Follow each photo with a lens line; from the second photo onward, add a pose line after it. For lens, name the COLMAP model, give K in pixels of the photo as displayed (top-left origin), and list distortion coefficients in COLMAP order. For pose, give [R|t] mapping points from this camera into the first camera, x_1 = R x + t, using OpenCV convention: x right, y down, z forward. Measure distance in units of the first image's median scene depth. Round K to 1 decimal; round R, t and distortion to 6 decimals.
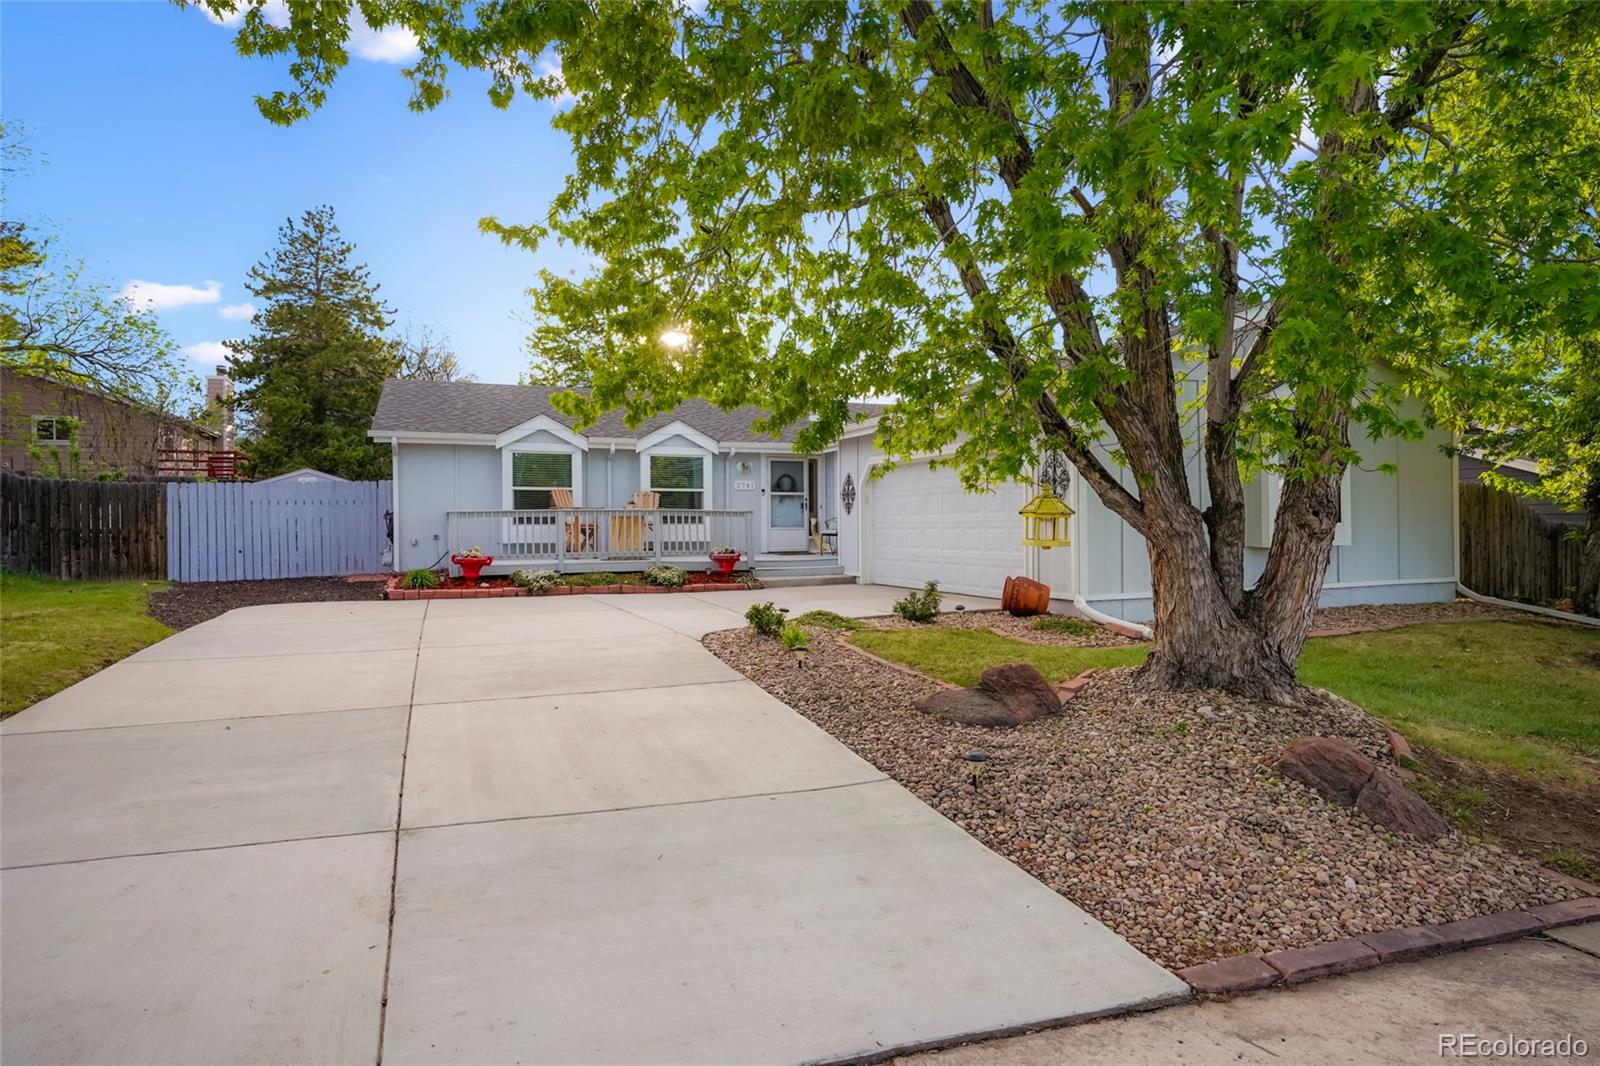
lens RADIAL K [[940.5, 0, 804.4], [0, 940.5, 531.7], [0, 0, 1]] dist [0.003736, -0.000759]
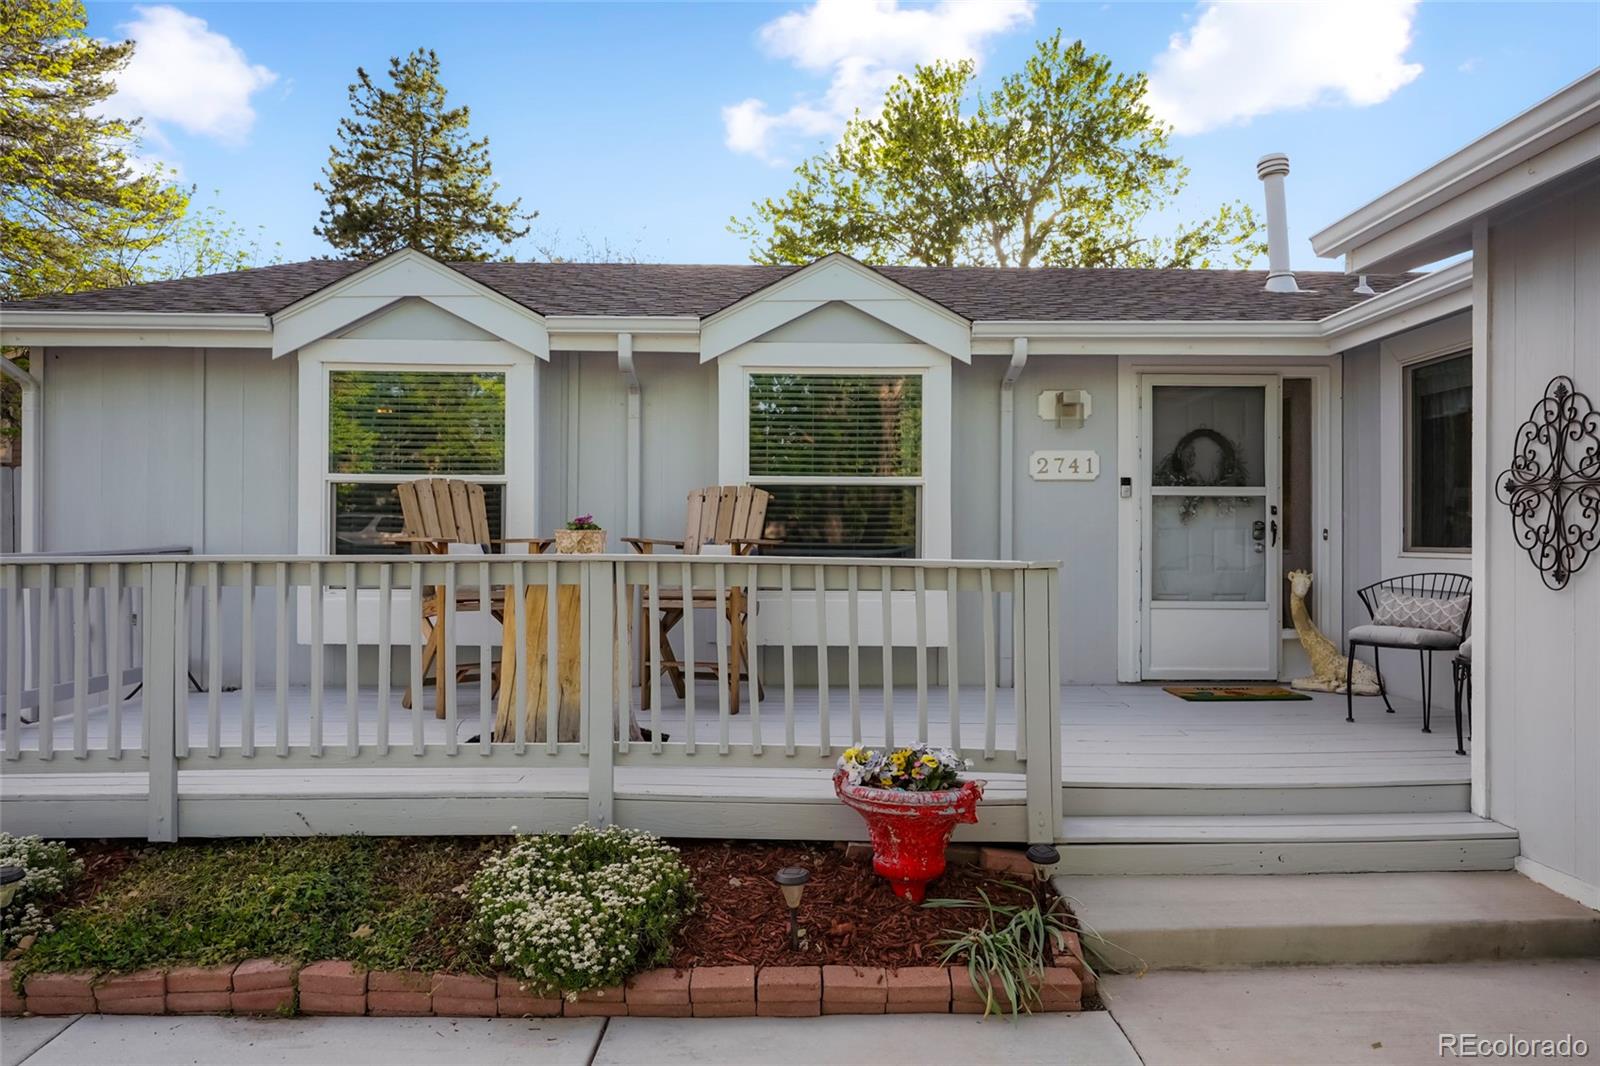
lens RADIAL K [[1033.4, 0, 804.6], [0, 1033.4, 541.4], [0, 0, 1]] dist [0.004784, 0.002096]
pose [[0.934021, 0.008765, -0.357112, -0.022851], [-0.010396, 0.999942, -0.002648, -0.024249], [0.357068, 0.006186, 0.934058, 0.707873]]
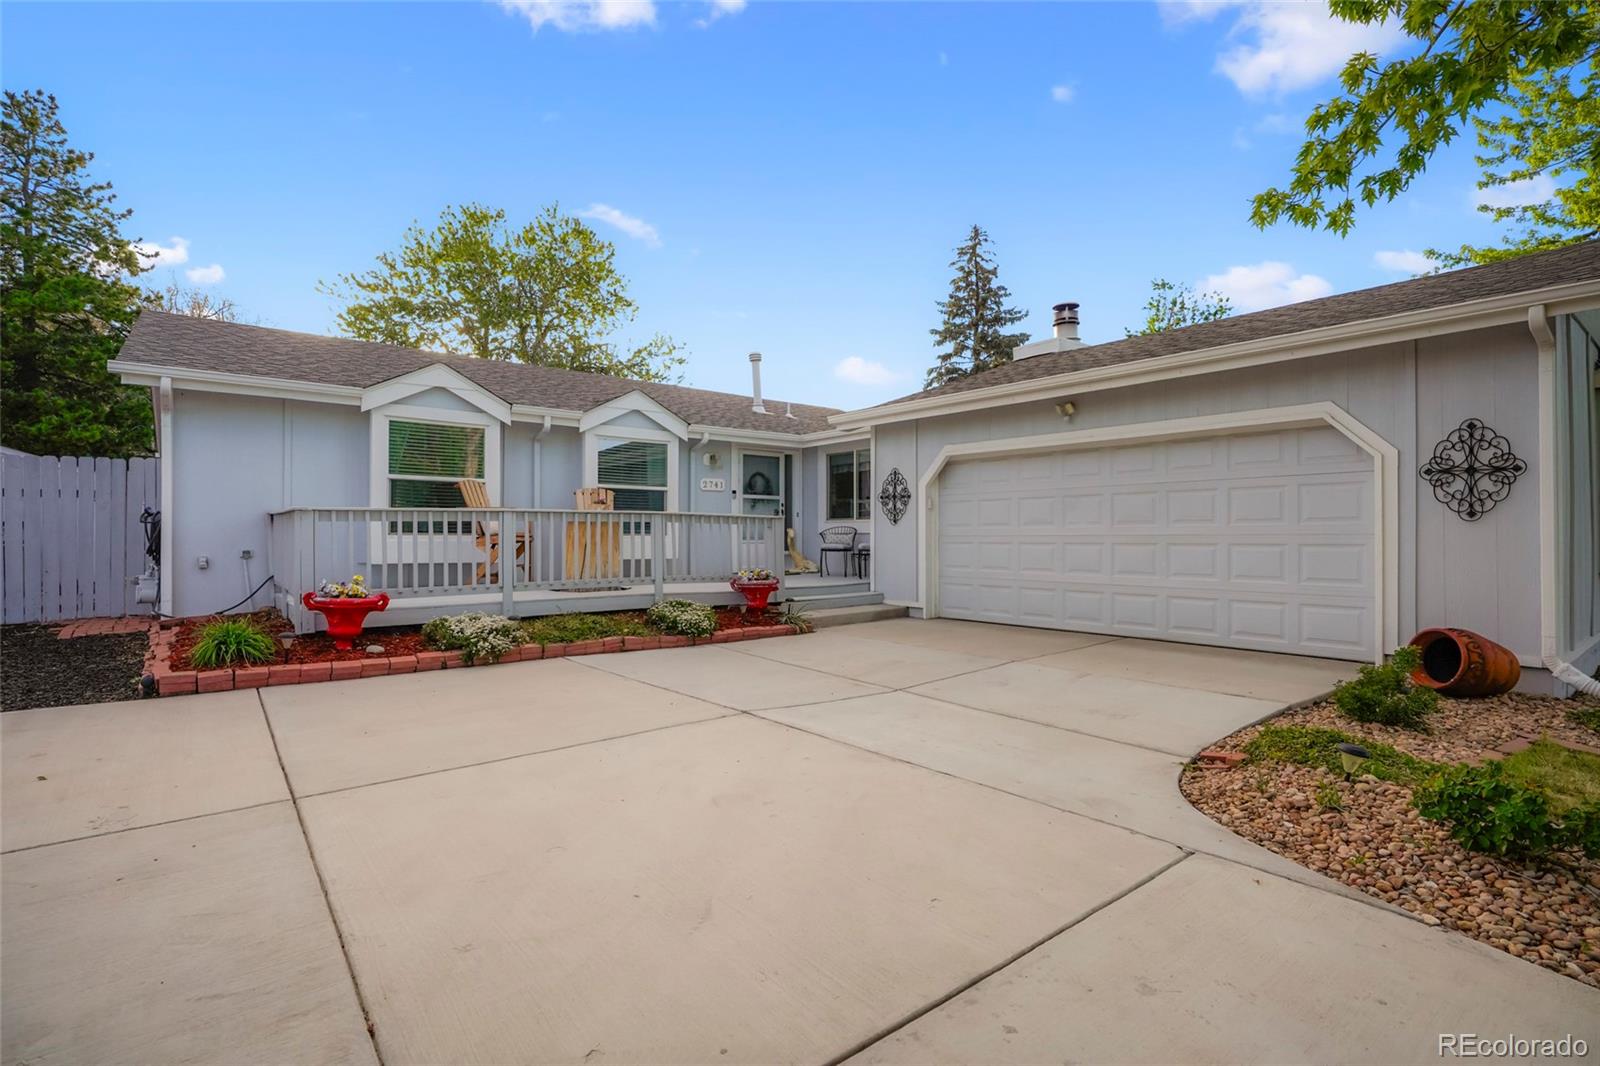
lens RADIAL K [[769.6, 0, 797.5], [0, 769.6, 532.1], [0, 0, 1]] dist [0.003759, 0.002782]
pose [[0.957211, 0.008839, 0.289256, -0.193702], [-0.005082, 0.999893, -0.013738, -0.002957], [-0.289347, 0.011680, 0.957153, 0.420287]]
